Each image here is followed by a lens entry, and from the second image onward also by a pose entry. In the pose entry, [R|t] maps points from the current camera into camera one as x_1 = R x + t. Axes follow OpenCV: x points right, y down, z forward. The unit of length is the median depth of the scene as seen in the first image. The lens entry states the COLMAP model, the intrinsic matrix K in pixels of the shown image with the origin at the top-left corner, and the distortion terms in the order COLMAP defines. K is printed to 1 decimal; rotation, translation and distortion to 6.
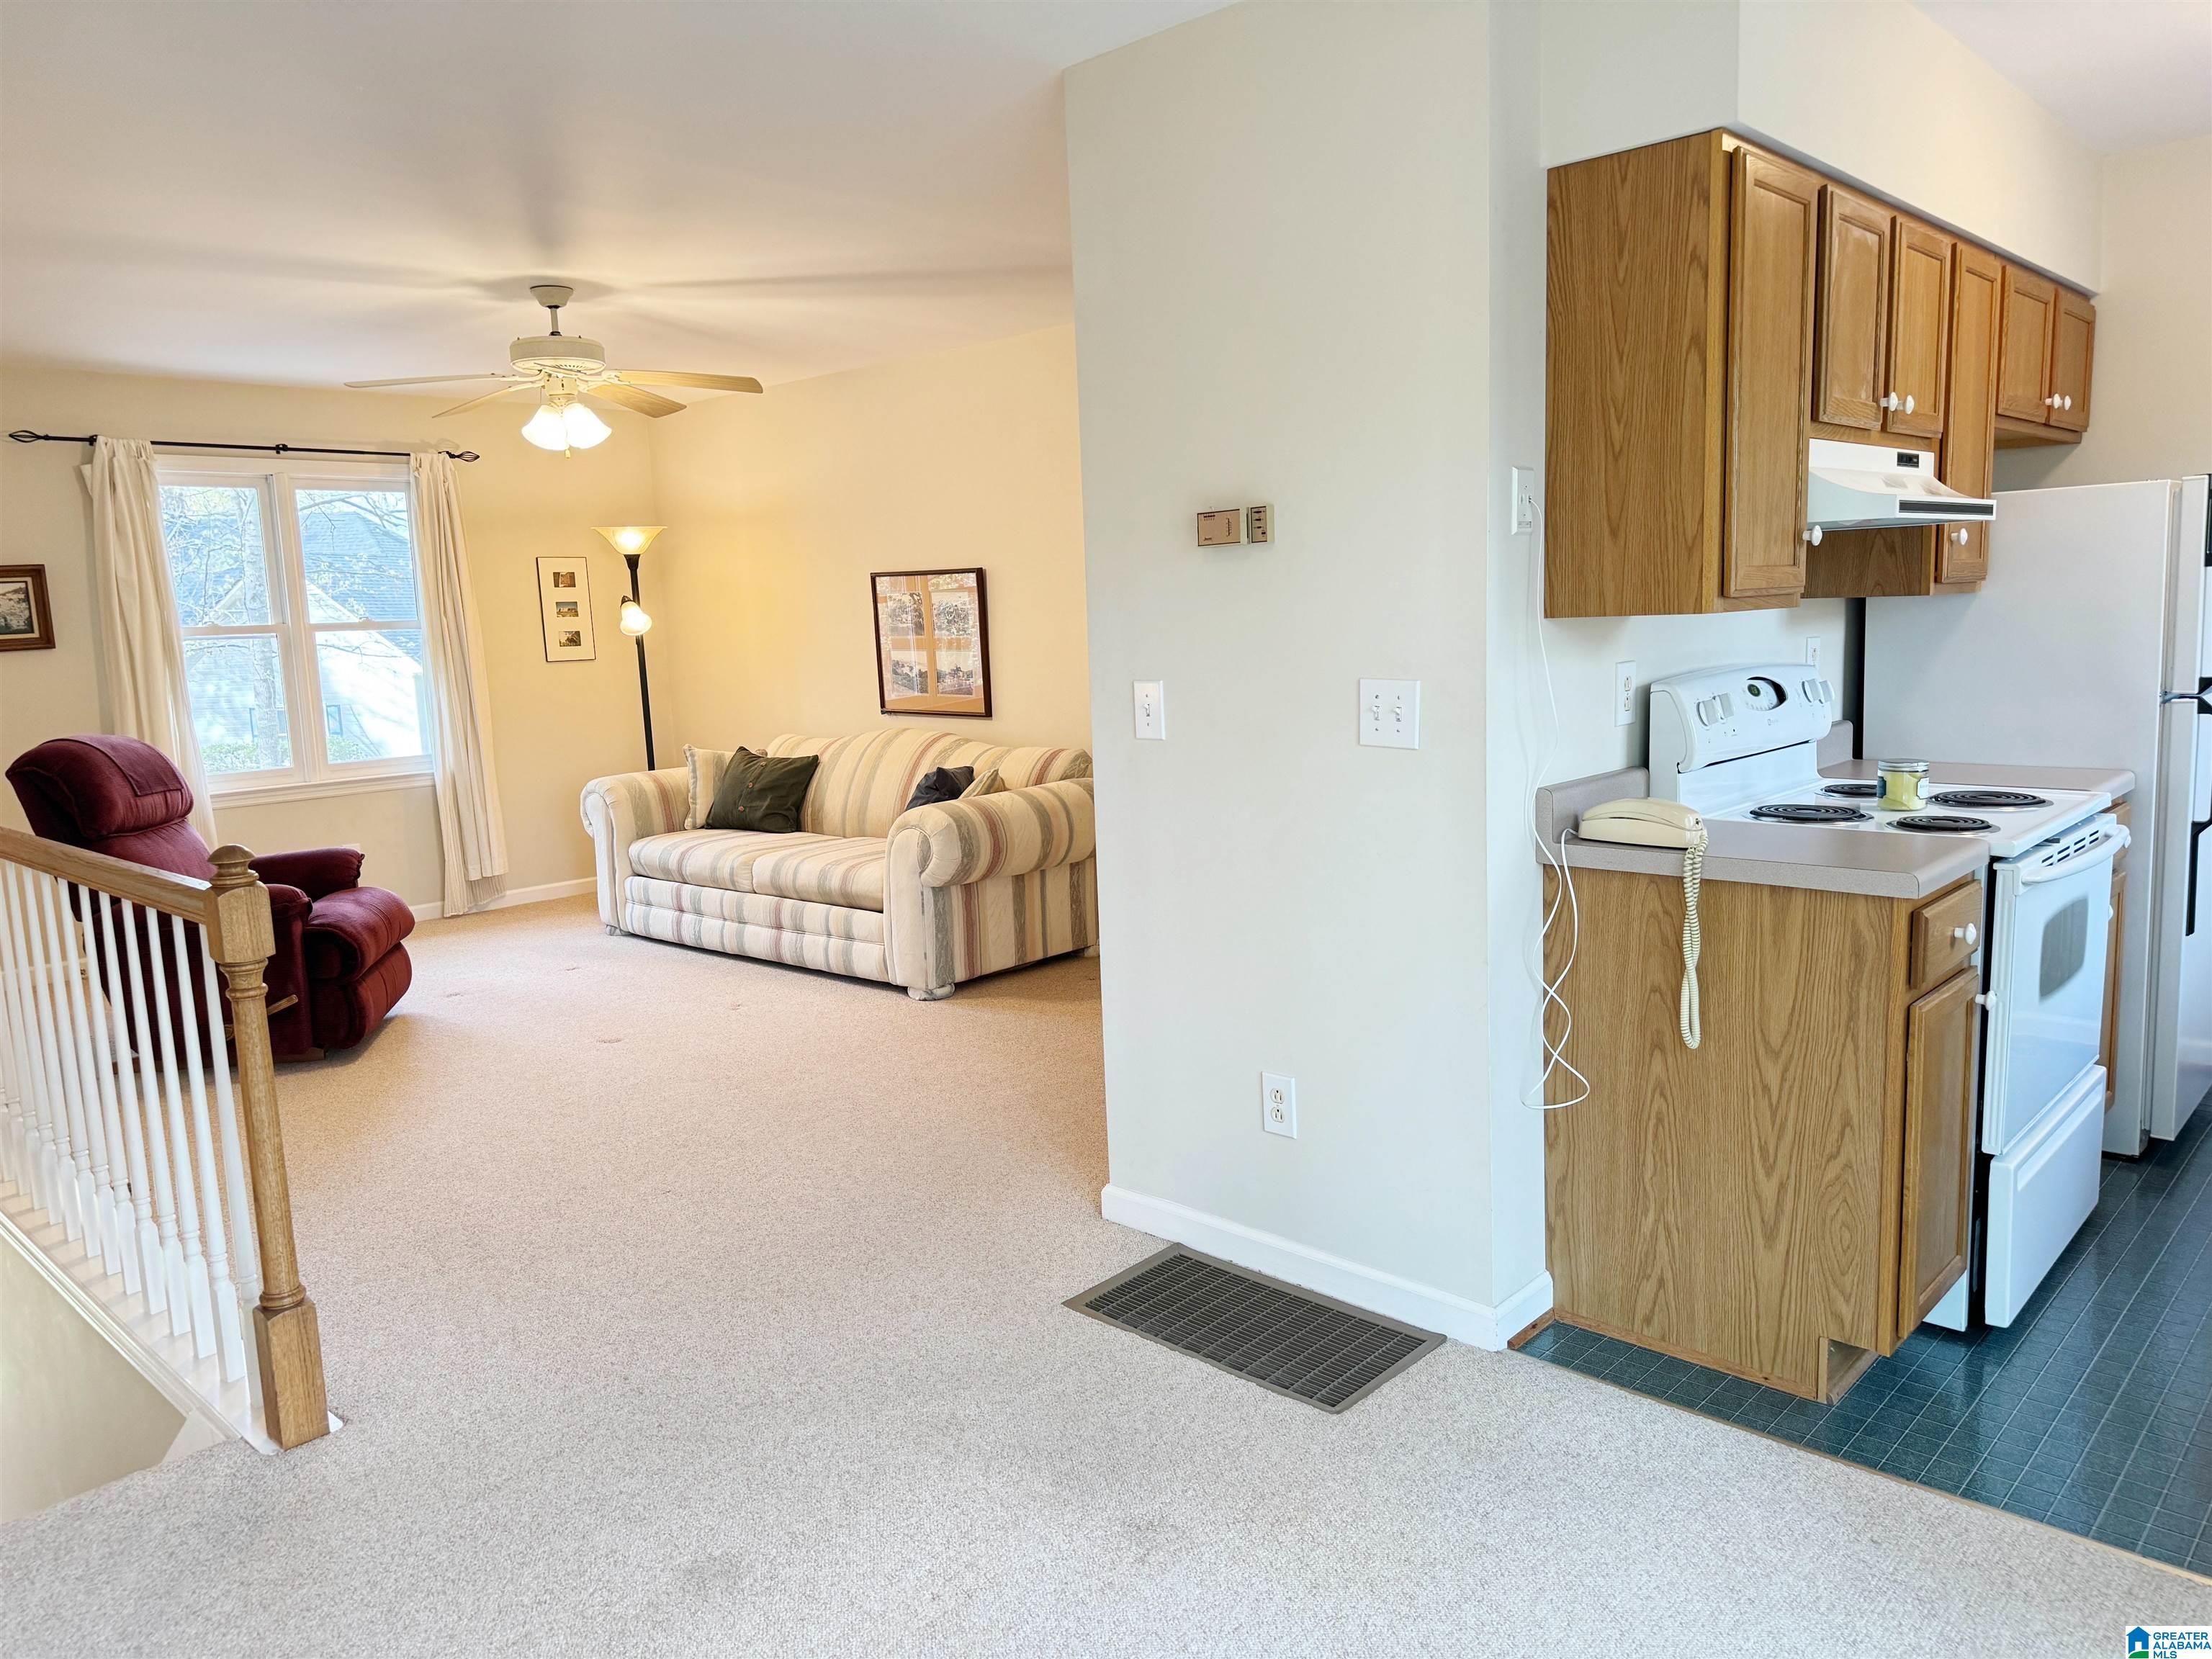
lens RADIAL K [[1530.7, 0, 1106.0], [0, 1530.7, 829.5], [0, 0, 1]] dist [0.009510, -0.004108]
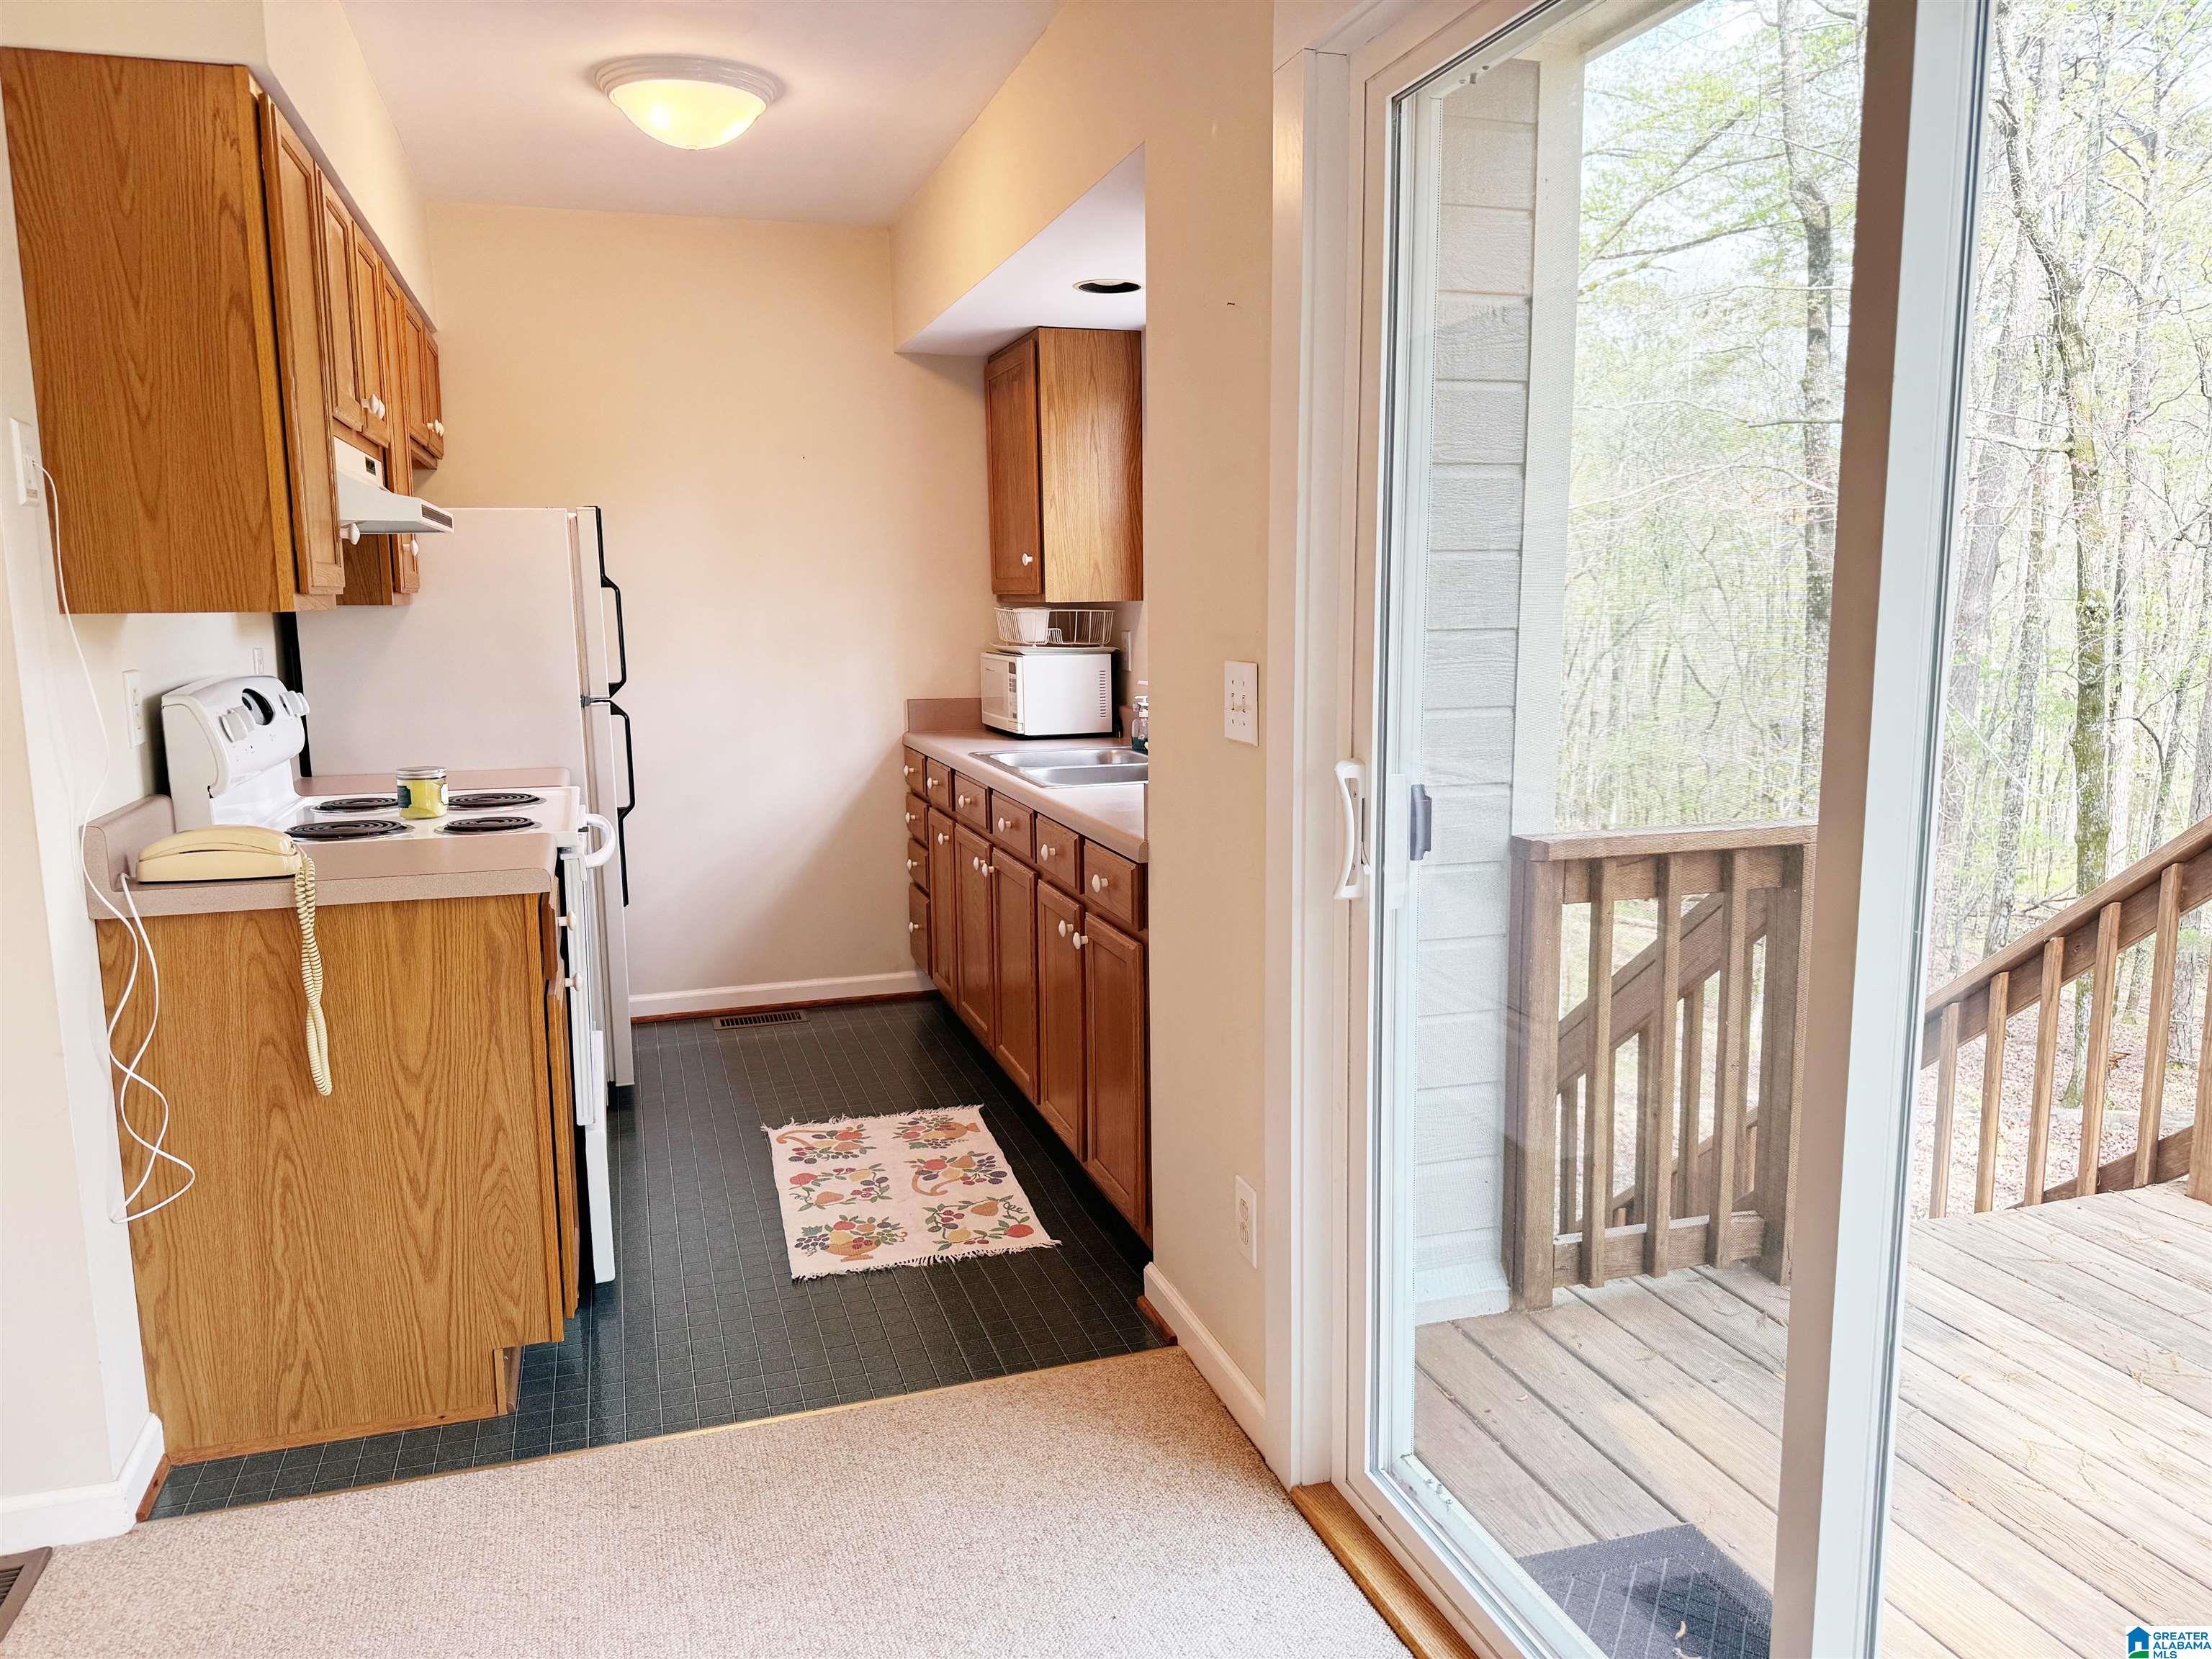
lens RADIAL K [[1548.3, 0, 1097.6], [0, 1548.3, 841.3], [0, 0, 1]] dist [-0.002220, -0.004666]
pose [[0.487479, -0.103936, 0.866926, -0.166139], [0.115261, 0.991861, 0.054102, -0.001856], [-0.865493, 0.073549, 0.495491, 0.145615]]
